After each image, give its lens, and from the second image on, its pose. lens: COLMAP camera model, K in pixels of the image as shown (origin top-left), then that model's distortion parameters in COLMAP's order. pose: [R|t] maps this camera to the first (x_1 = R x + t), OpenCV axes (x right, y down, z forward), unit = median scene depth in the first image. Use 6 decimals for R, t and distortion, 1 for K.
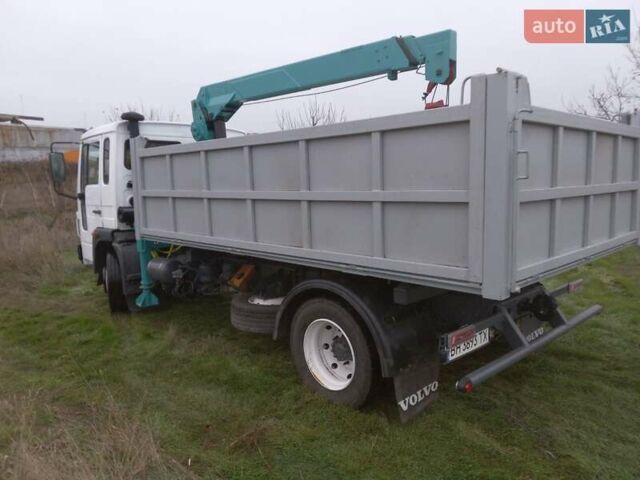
lens RADIAL K [[503.1, 0, 320.0], [0, 503.1, 240.0], [0, 0, 1]] dist [0.081325, 0.002116]
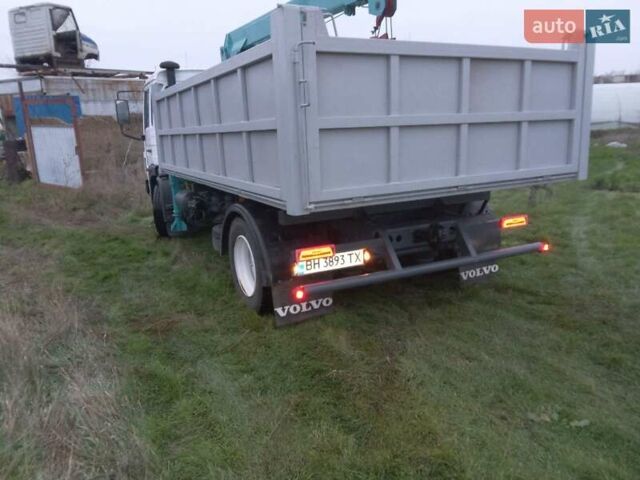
lens RADIAL K [[497.0, 0, 319.7], [0, 497.0, 244.6], [0, 0, 1]] dist [0.054946, -0.080210]
pose [[0.963598, 0.045997, -0.263368, 0.391077], [-0.015476, 0.993034, 0.116811, 0.028229], [0.266907, -0.108483, 0.957597, -0.034145]]
